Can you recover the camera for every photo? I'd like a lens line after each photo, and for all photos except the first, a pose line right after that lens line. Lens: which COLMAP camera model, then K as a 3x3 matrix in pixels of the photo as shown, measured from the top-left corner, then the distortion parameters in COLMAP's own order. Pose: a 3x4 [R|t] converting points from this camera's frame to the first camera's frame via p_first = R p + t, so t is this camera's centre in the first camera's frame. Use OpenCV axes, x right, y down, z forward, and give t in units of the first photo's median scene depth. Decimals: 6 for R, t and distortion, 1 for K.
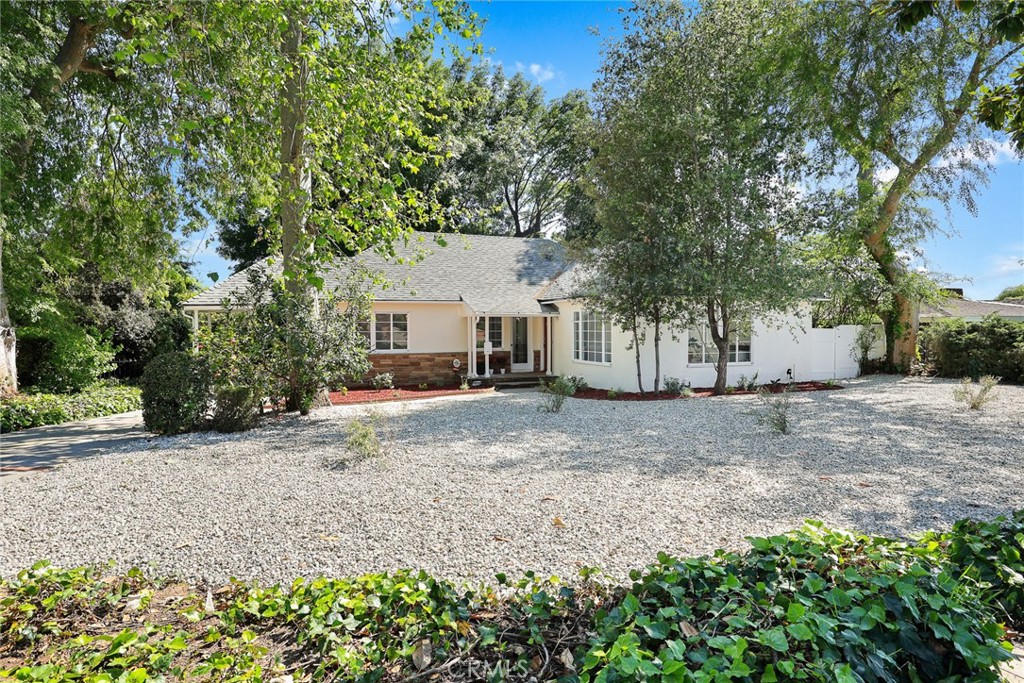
lens RADIAL K [[615.0, 0, 512.0], [0, 615.0, 341.5], [0, 0, 1]] dist [0.000416, -0.000193]
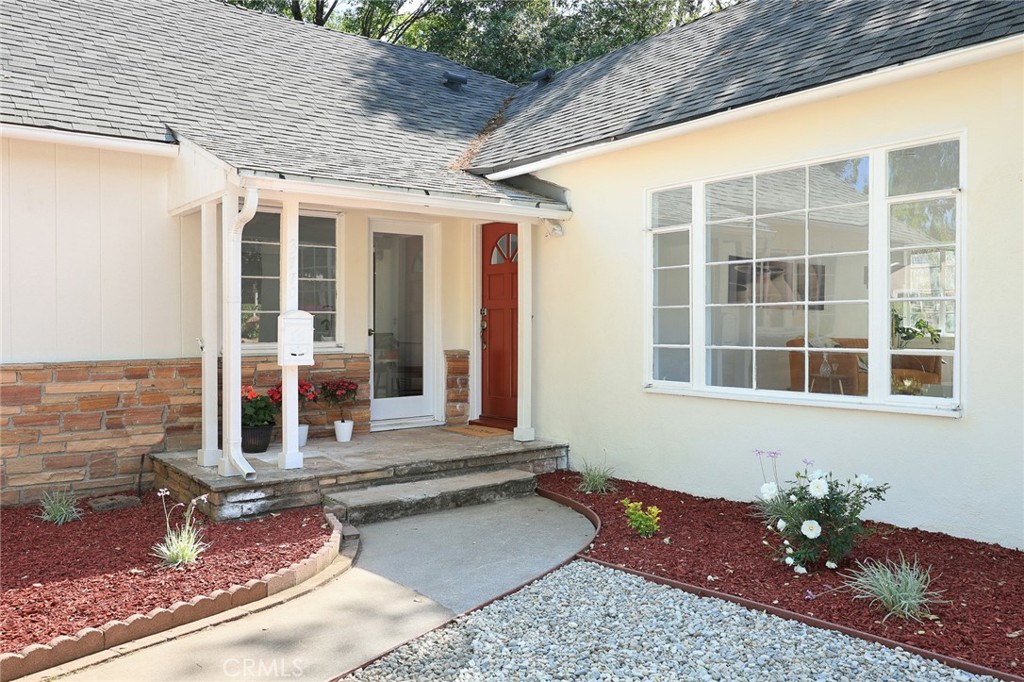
lens RADIAL K [[815.0, 0, 508.8], [0, 815.0, 328.7], [0, 0, 1]] dist [0.006295, 0.000199]
pose [[0.960835, -0.001665, 0.277116, -0.048001], [0.008304, 0.999706, -0.022787, 0.014780], [-0.276997, 0.024196, 0.960566, 0.706379]]
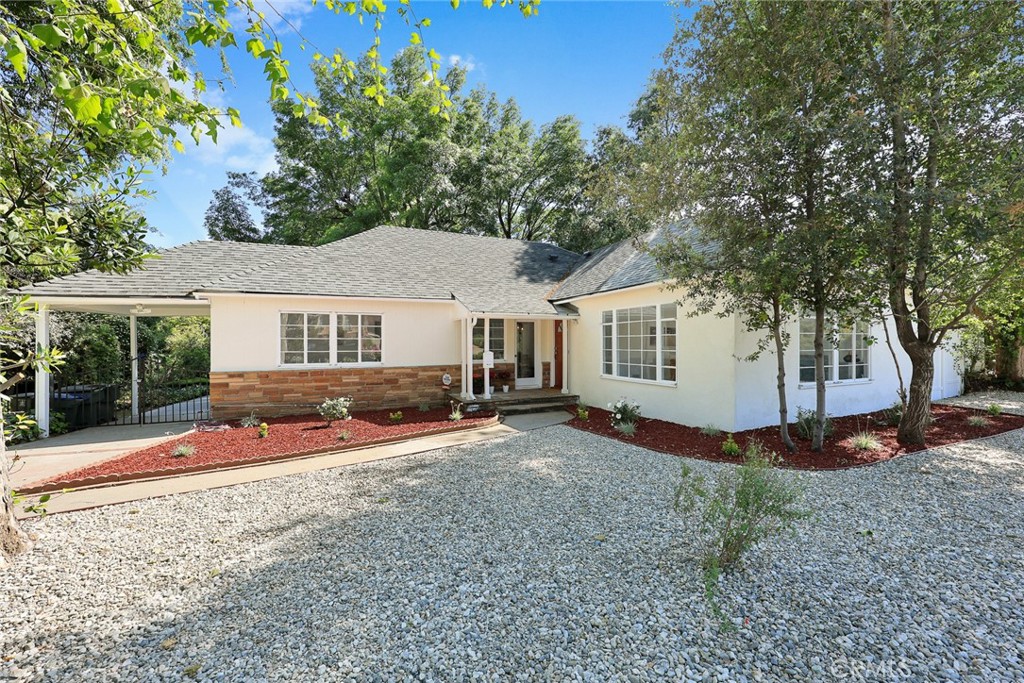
lens RADIAL K [[416.3, 0, 512.0], [0, 416.3, 341.5], [0, 0, 1]] dist [0.002262, 0.000291]
pose [[0.999256, -0.002740, 0.038460, -0.030110], [0.003884, 0.999551, -0.029700, 0.003592], [-0.038362, 0.029828, 0.998819, 0.501835]]
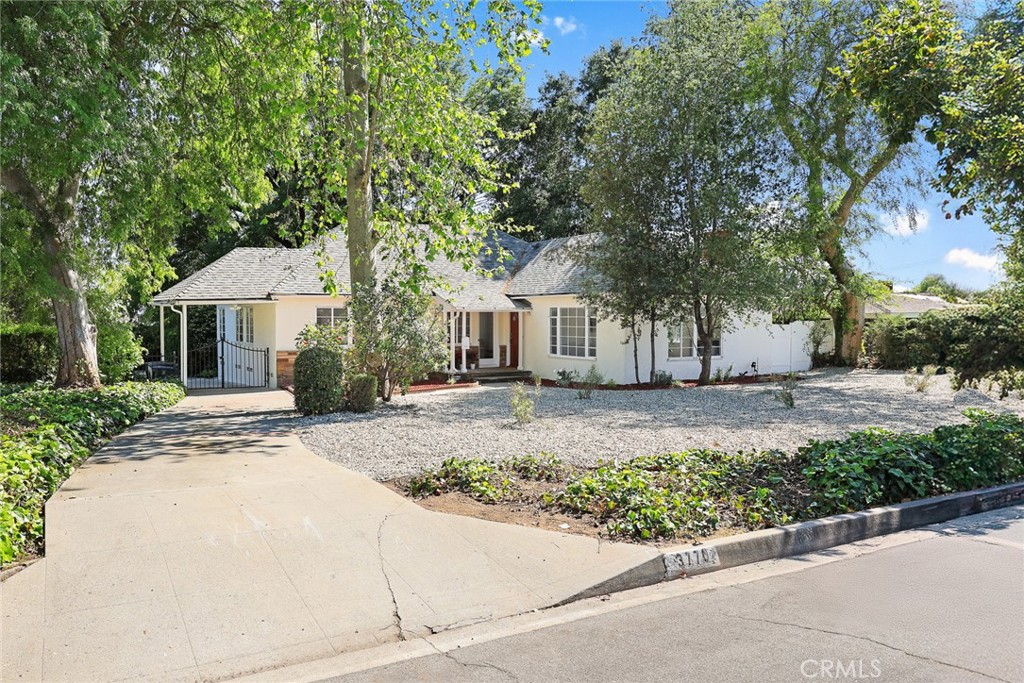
lens RADIAL K [[782.3, 0, 434.4], [0, 782.3, 338.1], [0, 0, 1]] dist [-0.006273, -0.001513]
pose [[0.993618, -0.000697, 0.112798, -0.239156], [0.000174, 0.999989, 0.004647, -0.003630], [-0.112800, -0.004598, 0.993607, -0.271320]]
